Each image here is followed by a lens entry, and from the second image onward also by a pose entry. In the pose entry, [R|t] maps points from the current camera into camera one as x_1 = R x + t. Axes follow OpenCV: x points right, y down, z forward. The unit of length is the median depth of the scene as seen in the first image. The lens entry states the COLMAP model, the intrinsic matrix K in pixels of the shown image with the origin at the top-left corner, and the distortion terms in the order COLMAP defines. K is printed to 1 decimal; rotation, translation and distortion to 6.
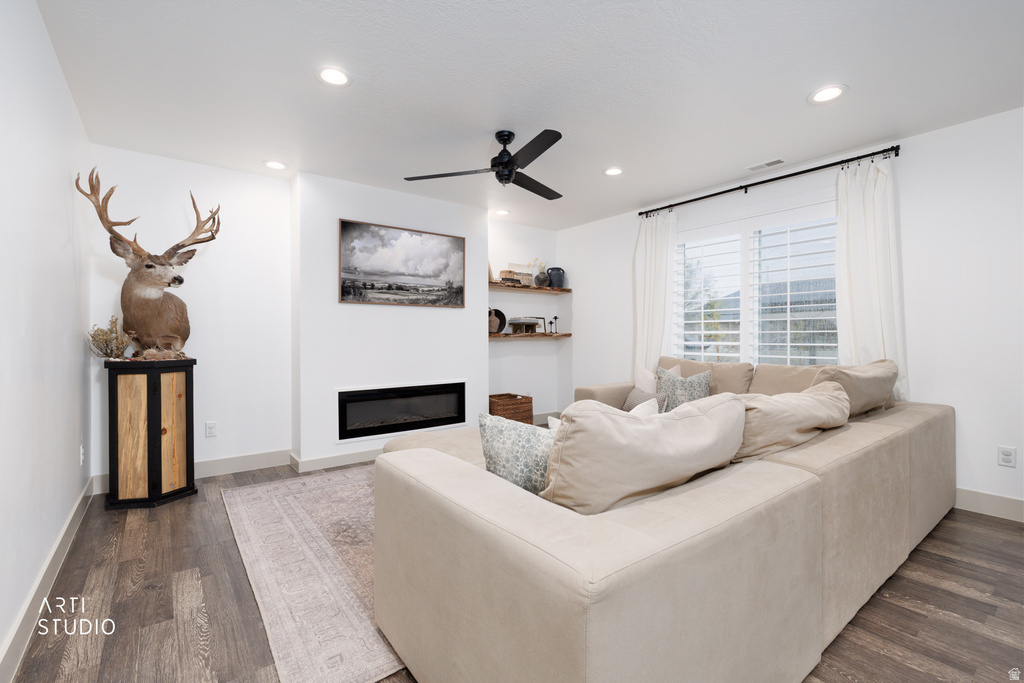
lens RADIAL K [[460.6, 0, 524.8], [0, 460.6, 341.1], [0, 0, 1]] dist [0.005089, -0.000131]
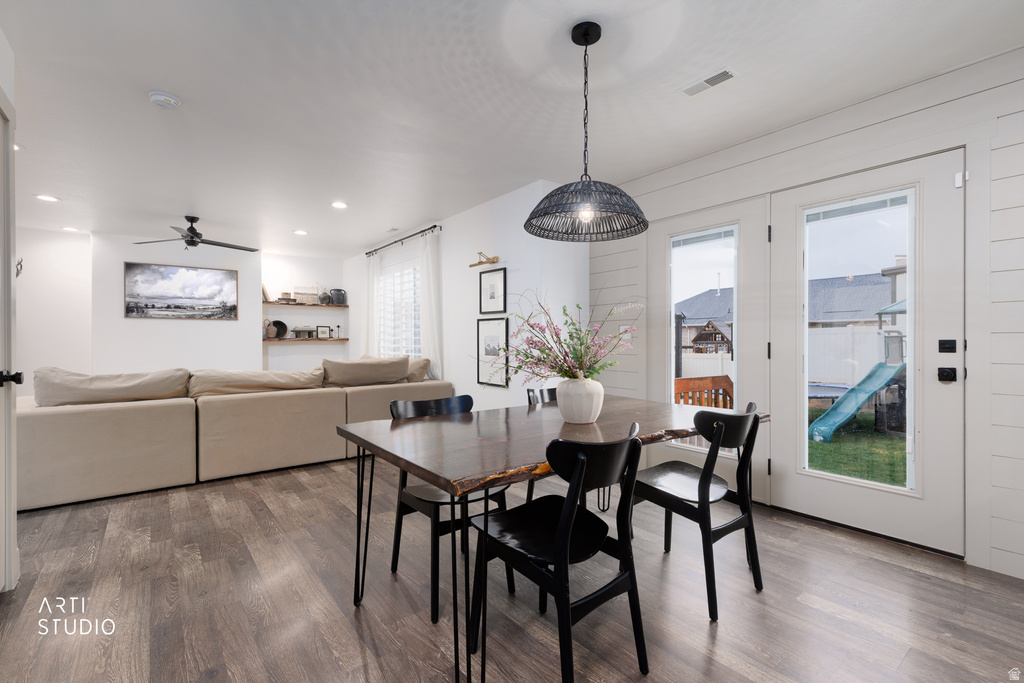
lens RADIAL K [[460.6, 0, 515.0], [0, 460.6, 336.9], [0, 0, 1]] dist [0.005089, -0.000131]
pose [[0.999960, -0.001440, 0.008868, 0.770501], [0.001610, 0.999815, -0.019167, 0.007535], [-0.008839, 0.019181, 0.999777, -0.453277]]
